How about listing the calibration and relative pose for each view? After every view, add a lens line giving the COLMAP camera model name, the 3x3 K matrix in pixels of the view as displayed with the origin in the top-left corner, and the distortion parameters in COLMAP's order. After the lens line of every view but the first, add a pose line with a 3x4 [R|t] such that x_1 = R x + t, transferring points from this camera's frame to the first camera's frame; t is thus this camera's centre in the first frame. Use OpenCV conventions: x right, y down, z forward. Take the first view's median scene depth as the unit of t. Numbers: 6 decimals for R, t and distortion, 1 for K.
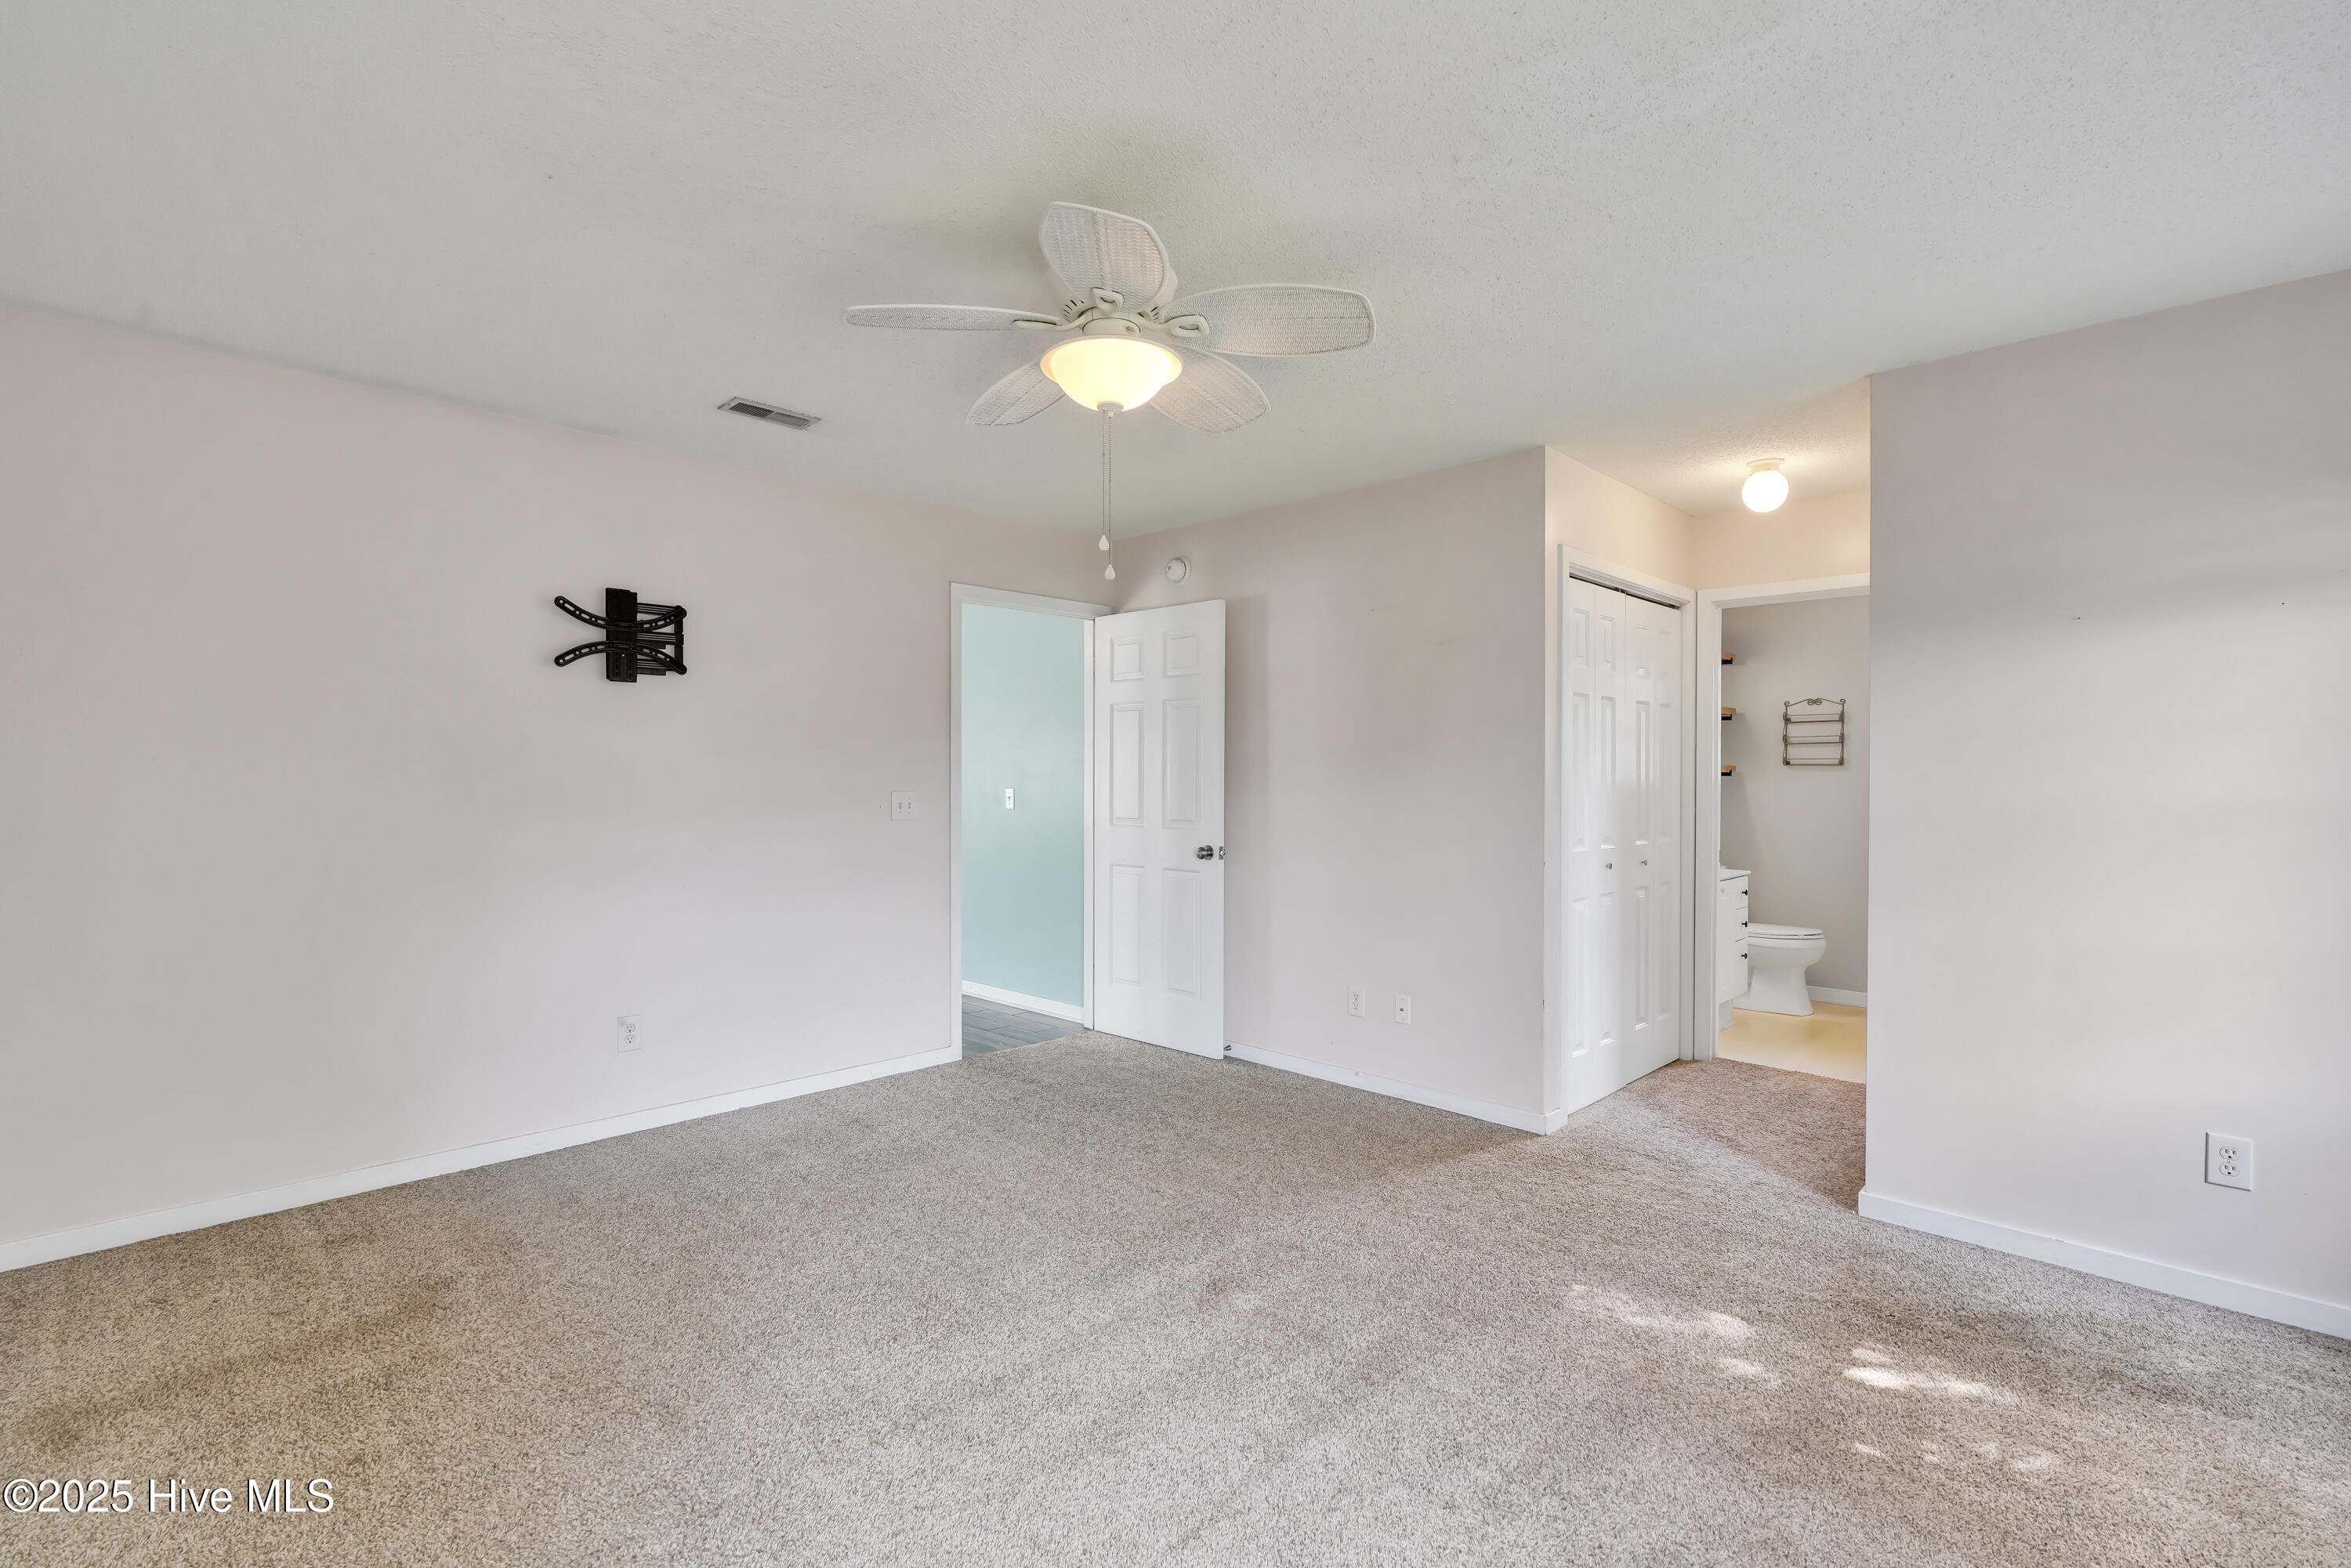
lens RADIAL K [[1079.3, 0, 1162.8], [0, 1079.3, 786.4], [0, 0, 1]] dist [0.000703, 0.000333]
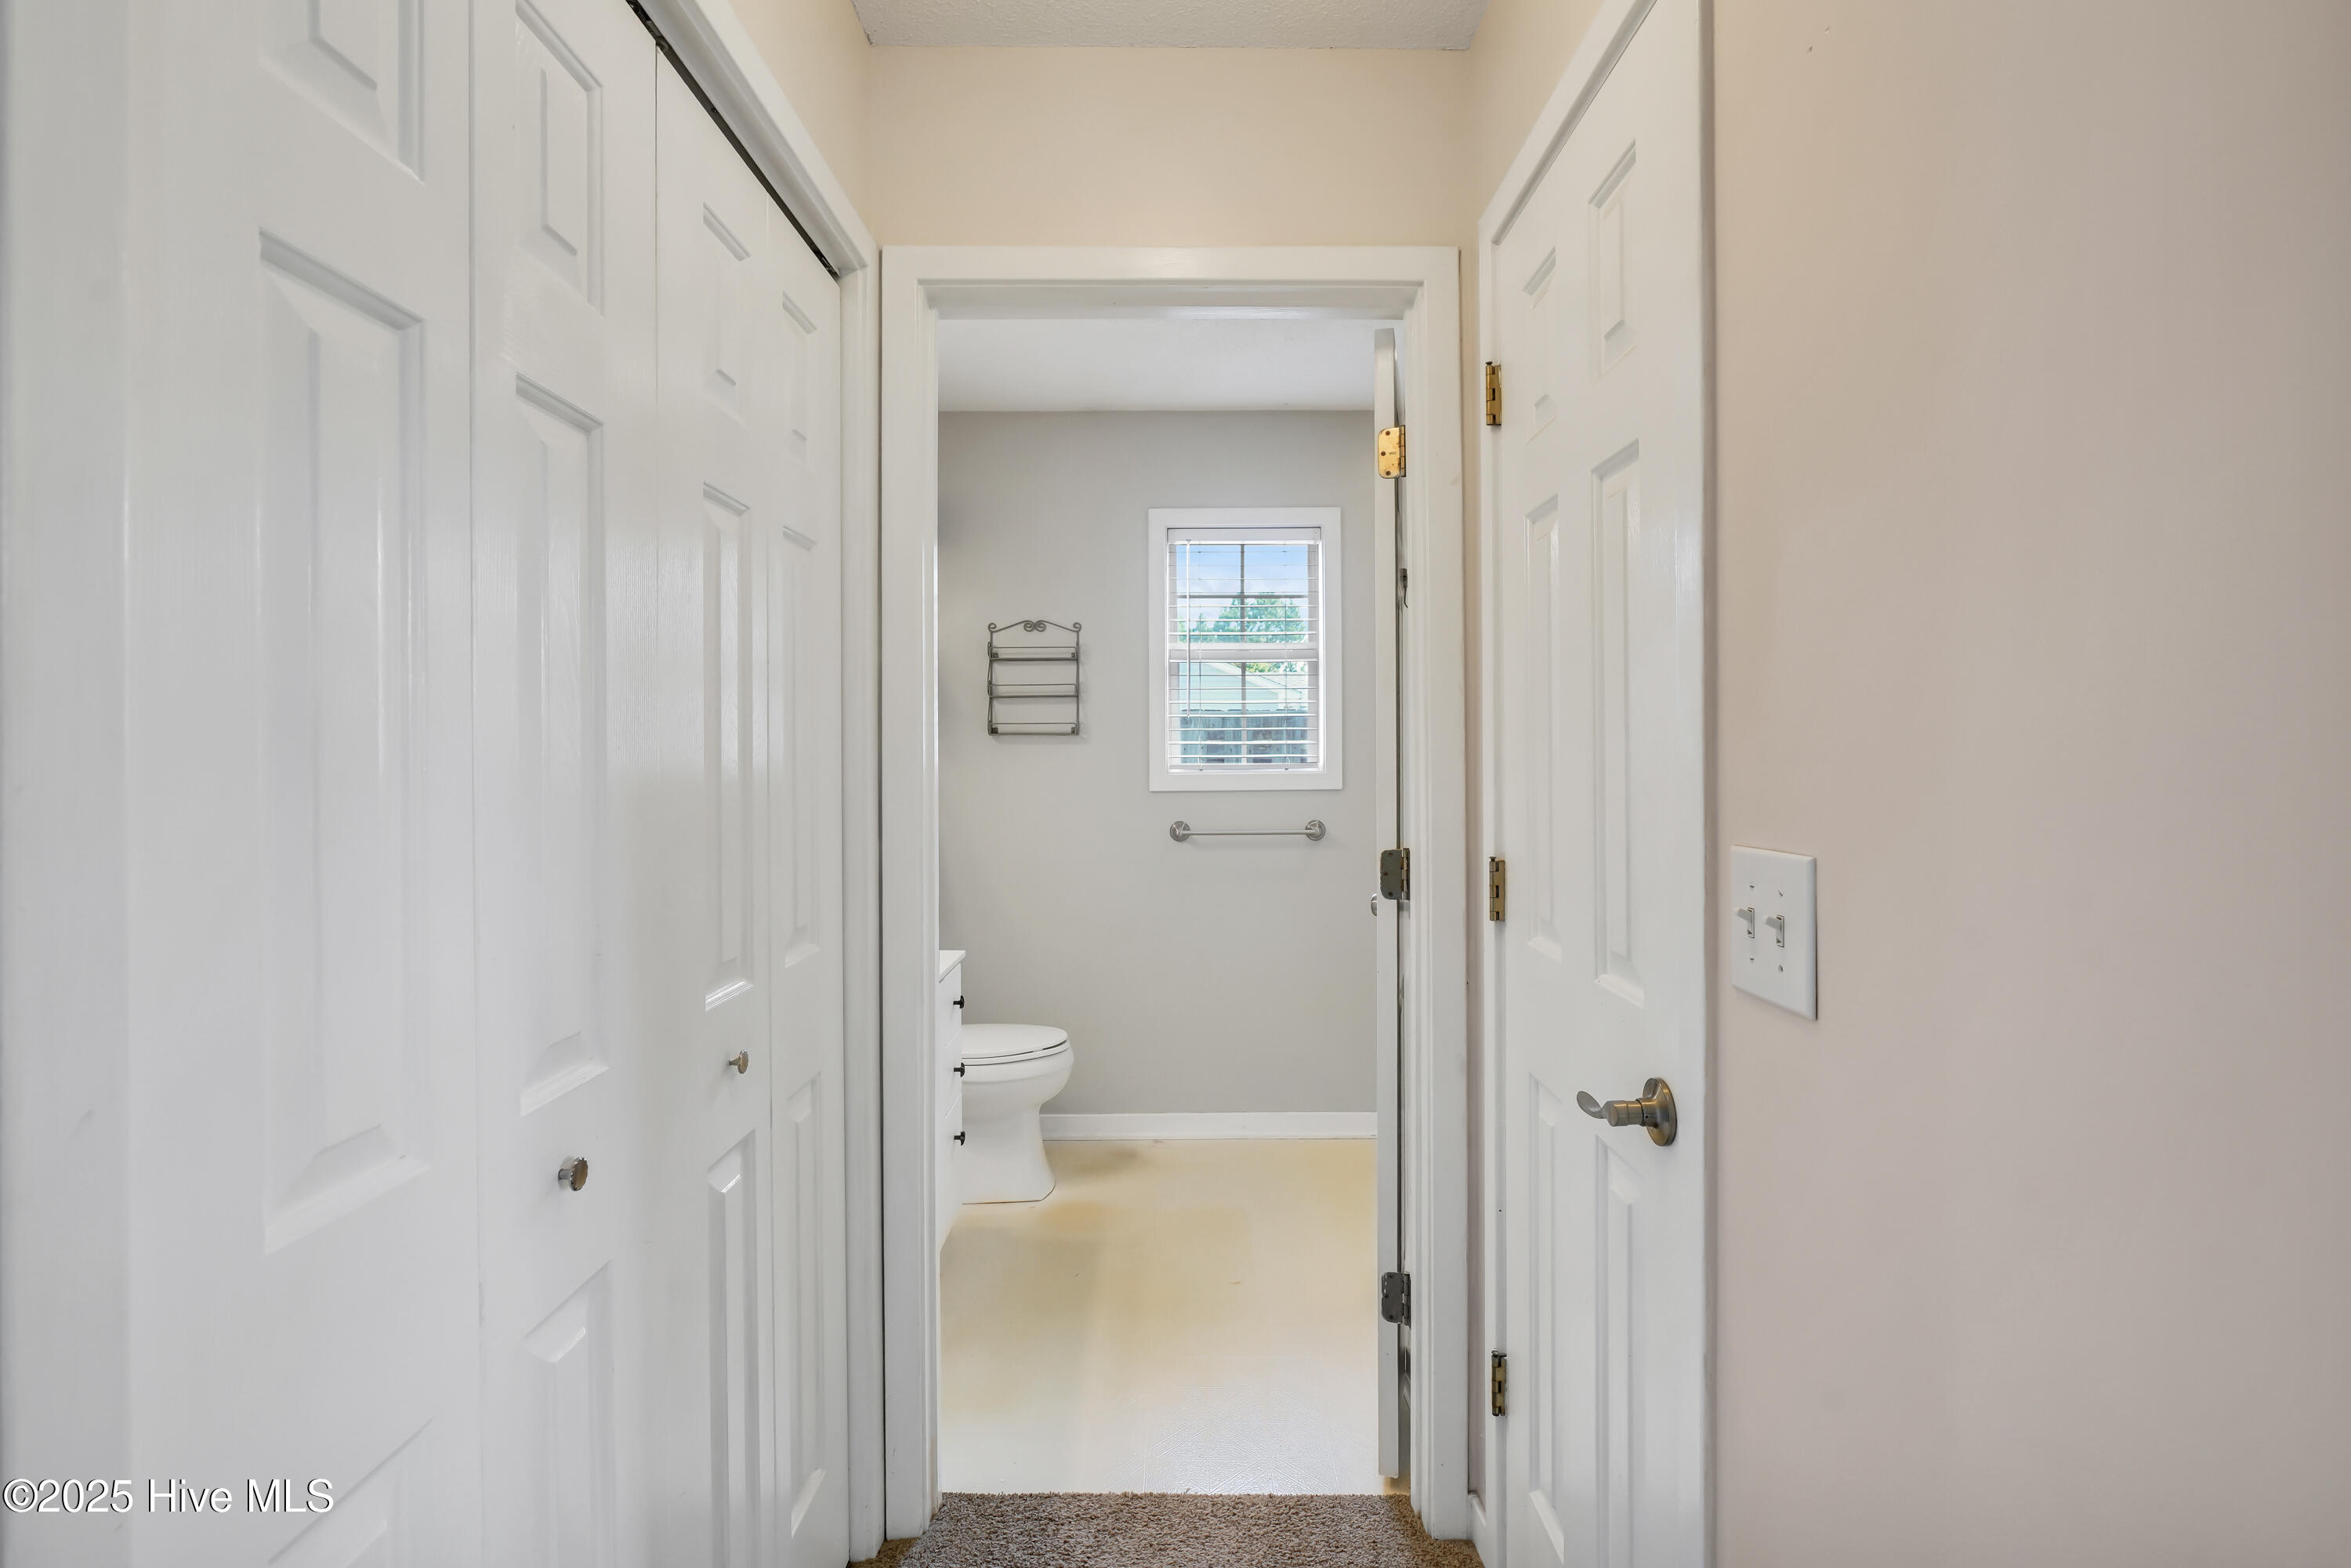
lens RADIAL K [[1073.6, 0, 1170.6], [0, 1073.6, 757.3], [0, 0, 1]] dist [-0.013918, 0.001140]
pose [[0.705730, -0.003477, 0.708472, 0.249372], [0.008500, 0.999958, -0.003560, -0.005258], [-0.708430, 0.008535, 0.705729, 0.548971]]
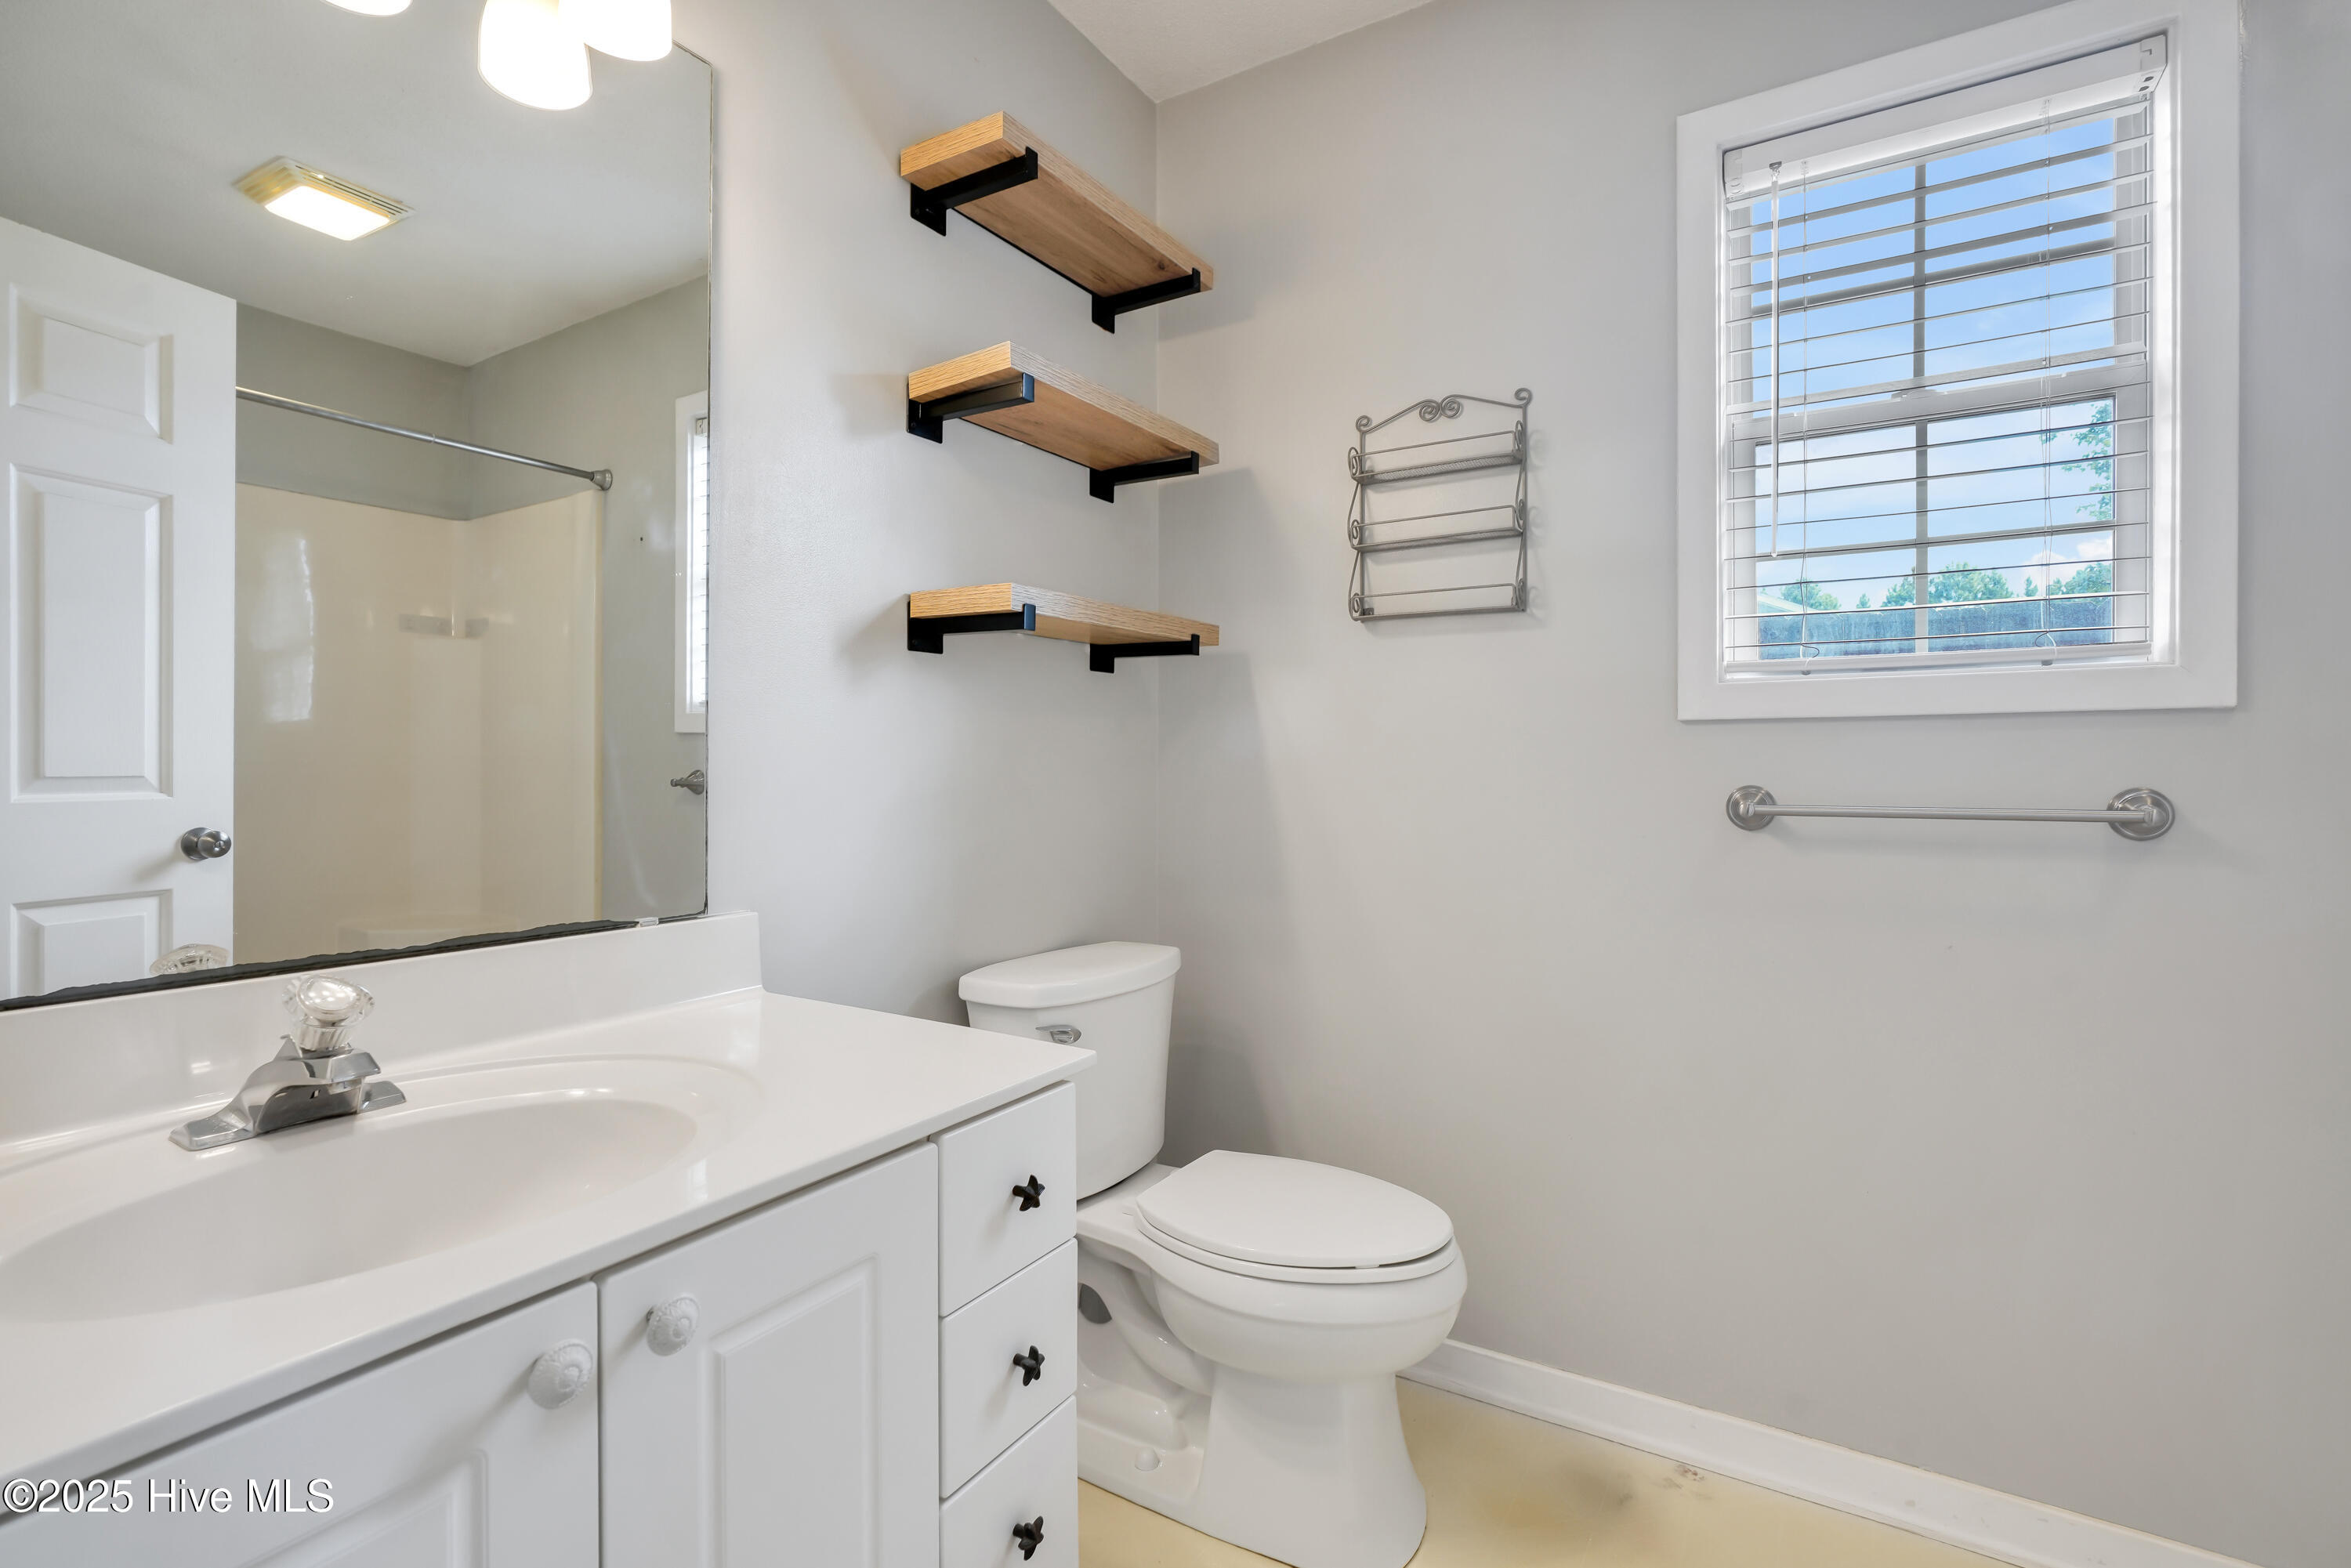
lens RADIAL K [[1073.6, 0, 1170.6], [0, 1073.6, 757.3], [0, 0, 1]] dist [-0.013918, 0.001140]
pose [[0.971800, 0.000996, 0.235805, 0.464274], [0.000385, 0.999983, -0.005810, 0.022155], [-0.235807, 0.005737, 0.971783, 0.734047]]
